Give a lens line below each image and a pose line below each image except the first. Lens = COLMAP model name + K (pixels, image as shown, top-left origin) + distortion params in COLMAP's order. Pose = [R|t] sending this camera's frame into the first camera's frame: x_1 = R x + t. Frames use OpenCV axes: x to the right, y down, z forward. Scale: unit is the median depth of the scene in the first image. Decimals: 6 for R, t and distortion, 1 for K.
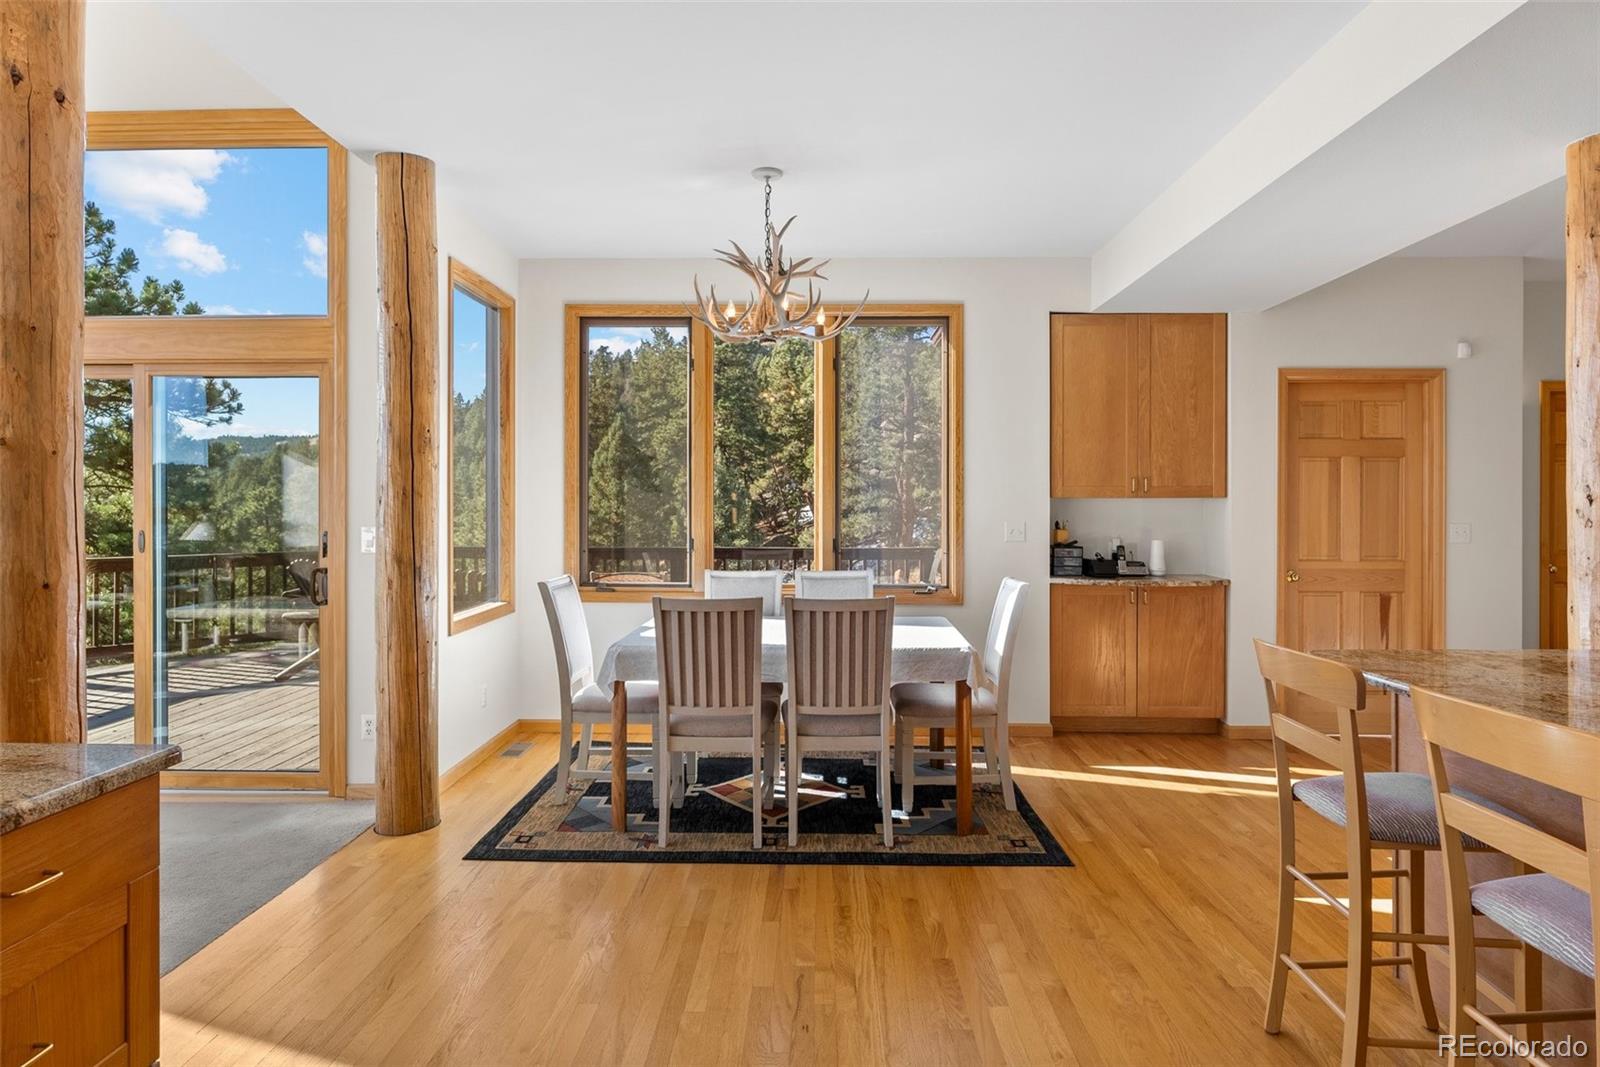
lens RADIAL K [[918.3, 0, 791.7], [0, 918.3, 511.6], [0, 0, 1]] dist [0.000295, -0.003743]
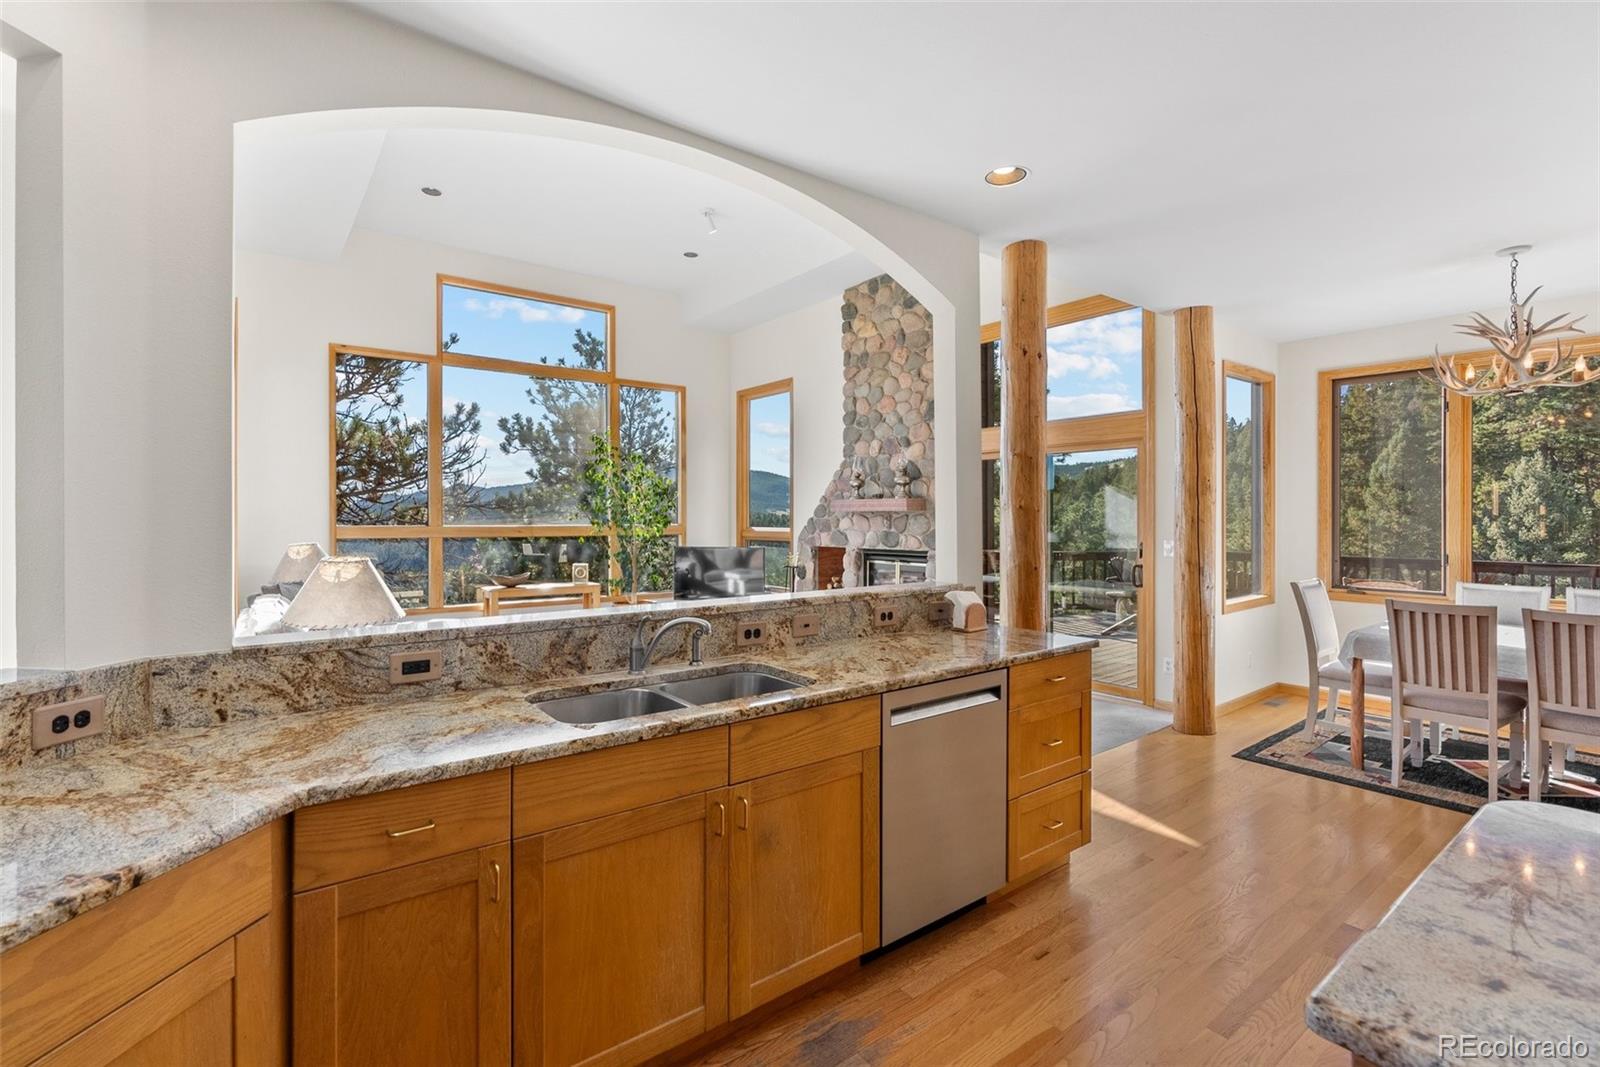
lens RADIAL K [[721.8, 0, 799.6], [0, 721.8, 518.3], [0, 0, 1]] dist [-0.012096, 0.004422]
pose [[0.630286, 0.000987, -0.776362, 0.089747], [-0.001456, 0.999999, 0.000089, -0.017360], [0.776361, 0.001075, 0.630287, -0.241606]]
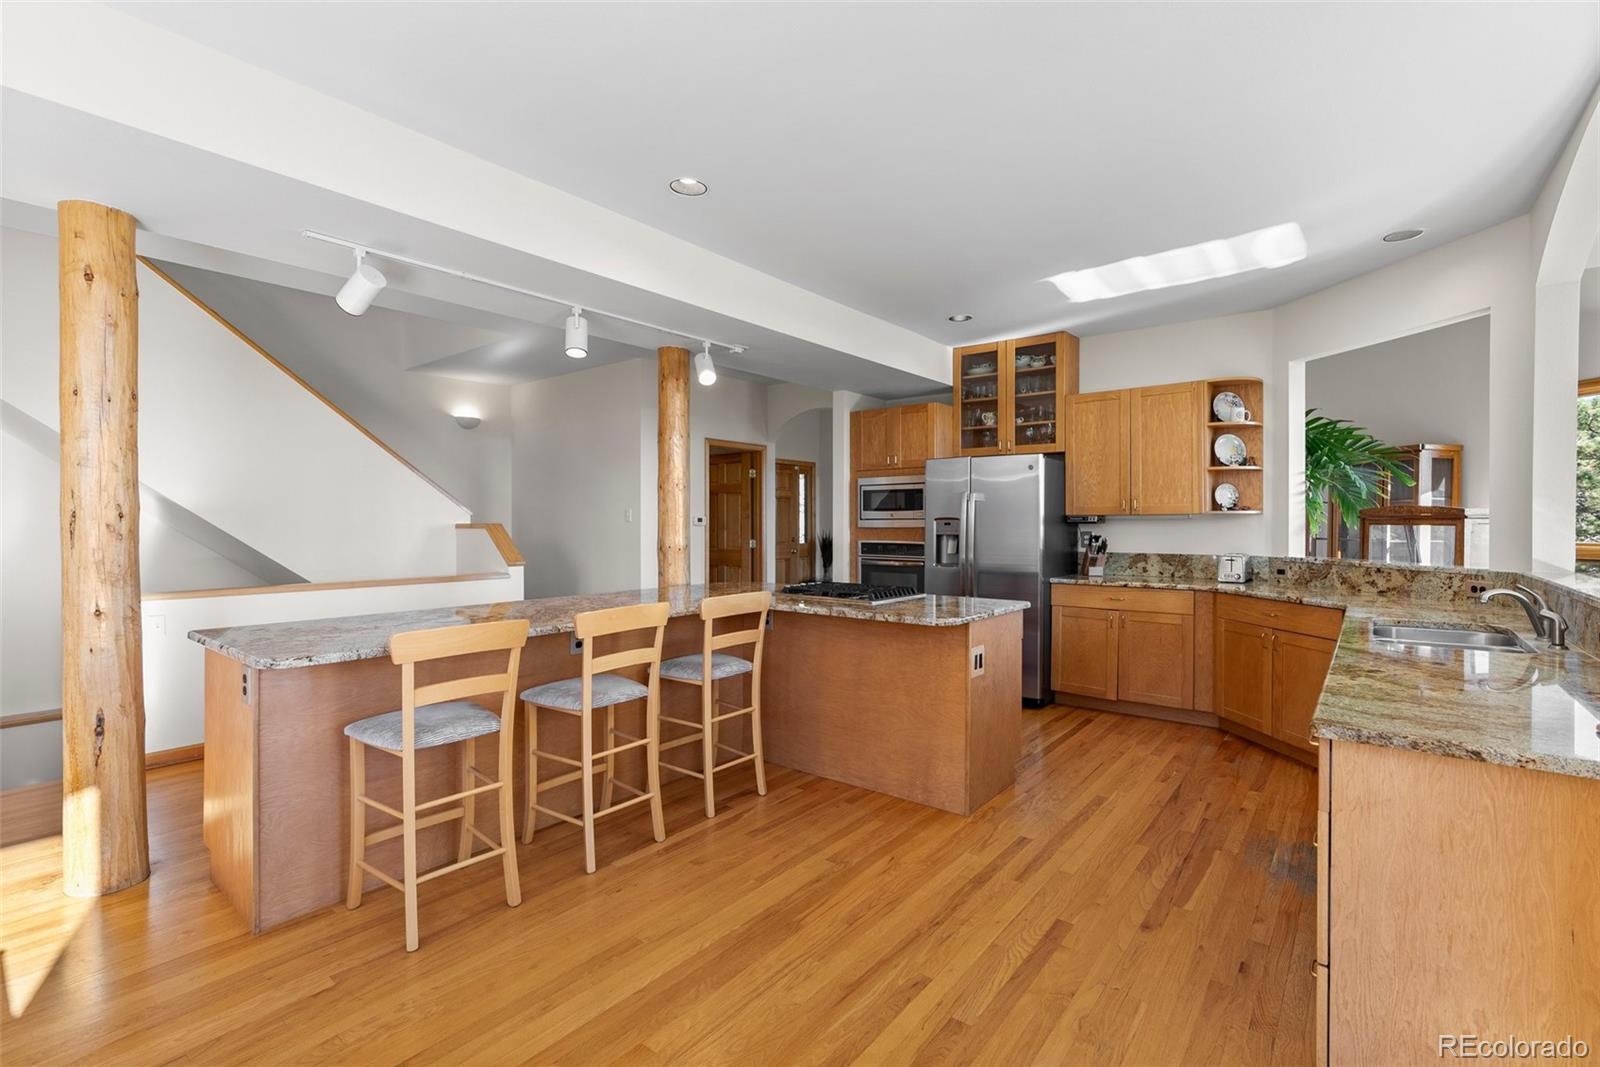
lens RADIAL K [[721.8, 0, 798.0], [0, 721.8, 529.6], [0, 0, 1]] dist [-0.012096, 0.004422]
pose [[-0.806963, -0.007150, 0.590559, -0.208734], [0.001055, 0.999908, 0.013547, -0.001991], [-0.590601, 0.011555, -0.806881, 0.688627]]
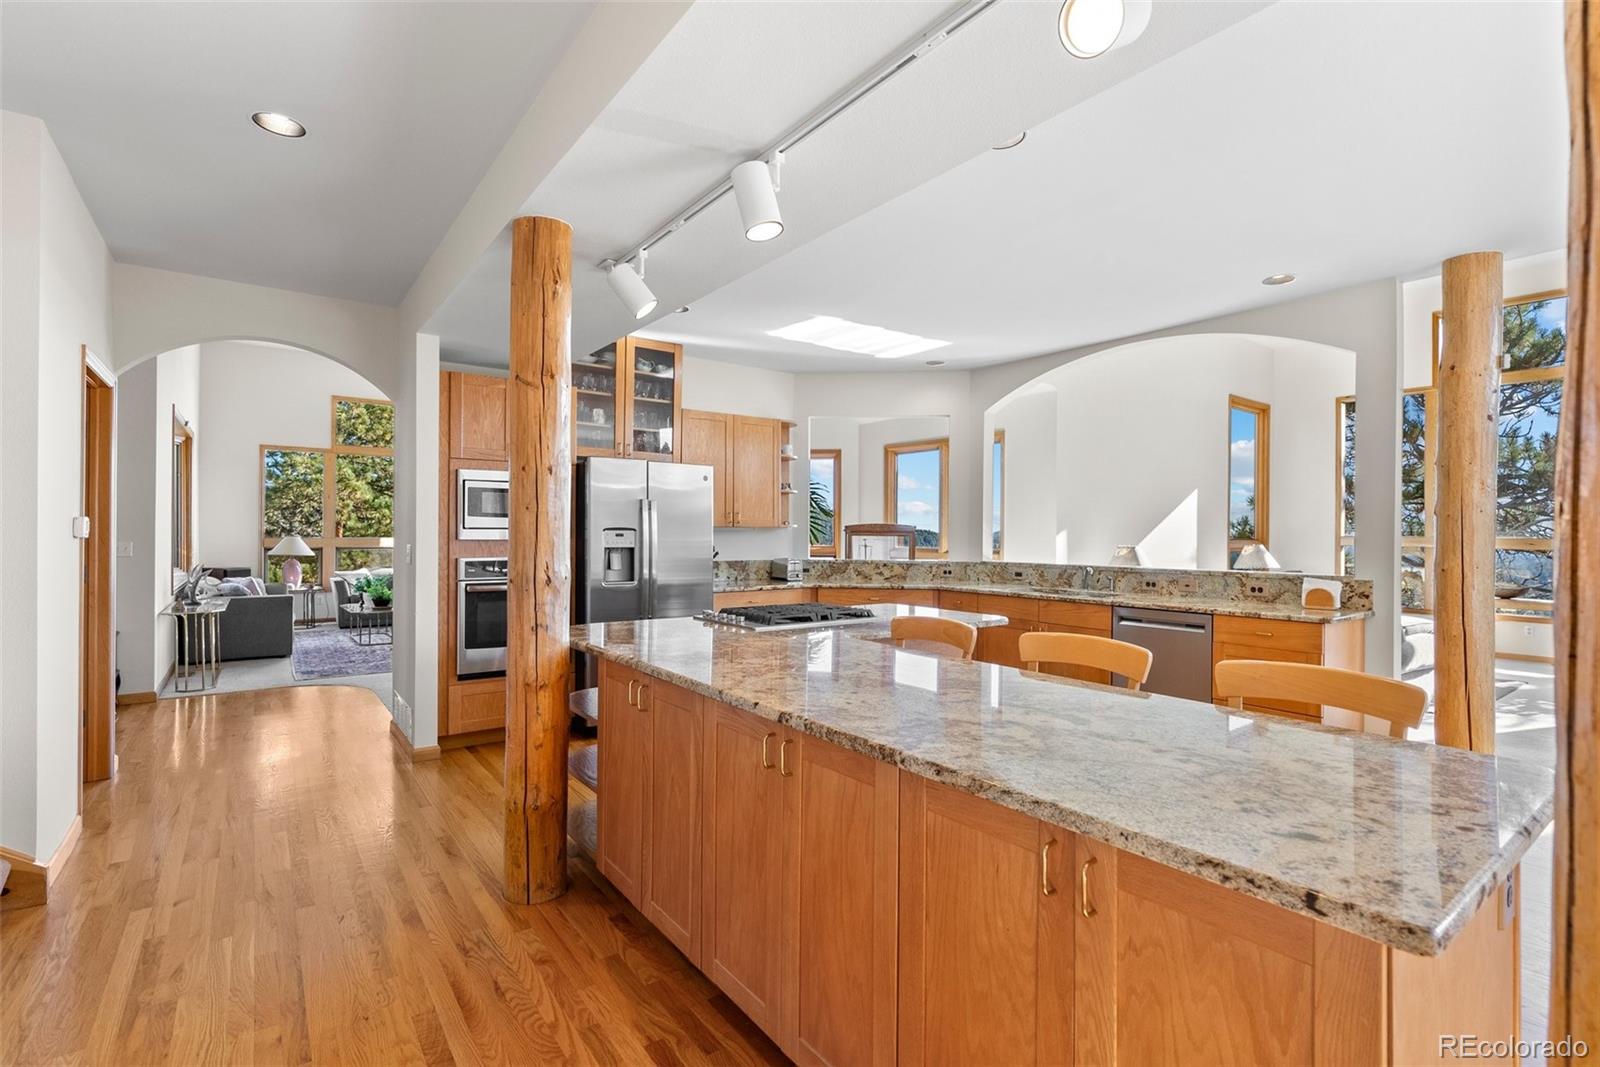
lens RADIAL K [[721.8, 0, 803.2], [0, 721.8, 548.9], [0, 0, 1]] dist [-0.012096, 0.004422]
pose [[-0.782670, 0.007958, -0.622386, 0.670721], [-0.008726, 0.999680, 0.023756, -0.001925], [0.622376, 0.024024, -0.782350, 0.559192]]
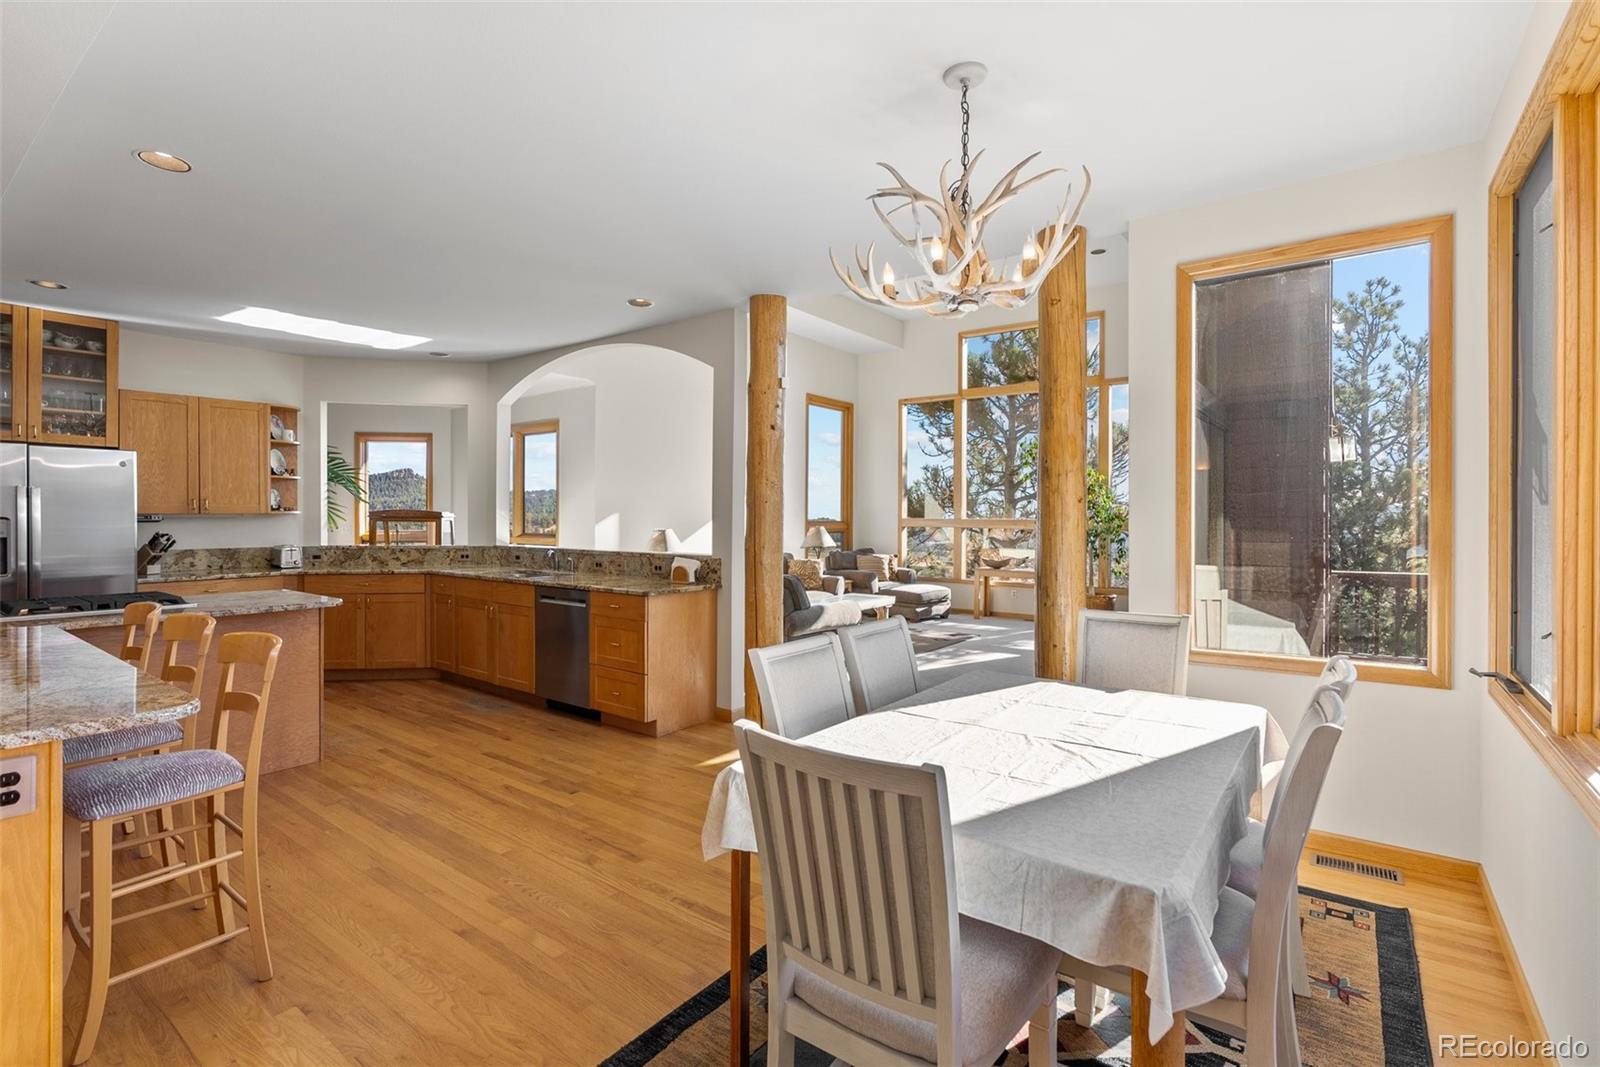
lens RADIAL K [[721.8, 0, 786.3], [0, 721.8, 520.6], [0, 0, 1]] dist [-0.012096, 0.004422]
pose [[-0.579346, 0.004580, -0.815069, 0.407023], [-0.005474, 0.999940, 0.009510, -0.013960], [0.815063, 0.009971, -0.579287, 0.968476]]
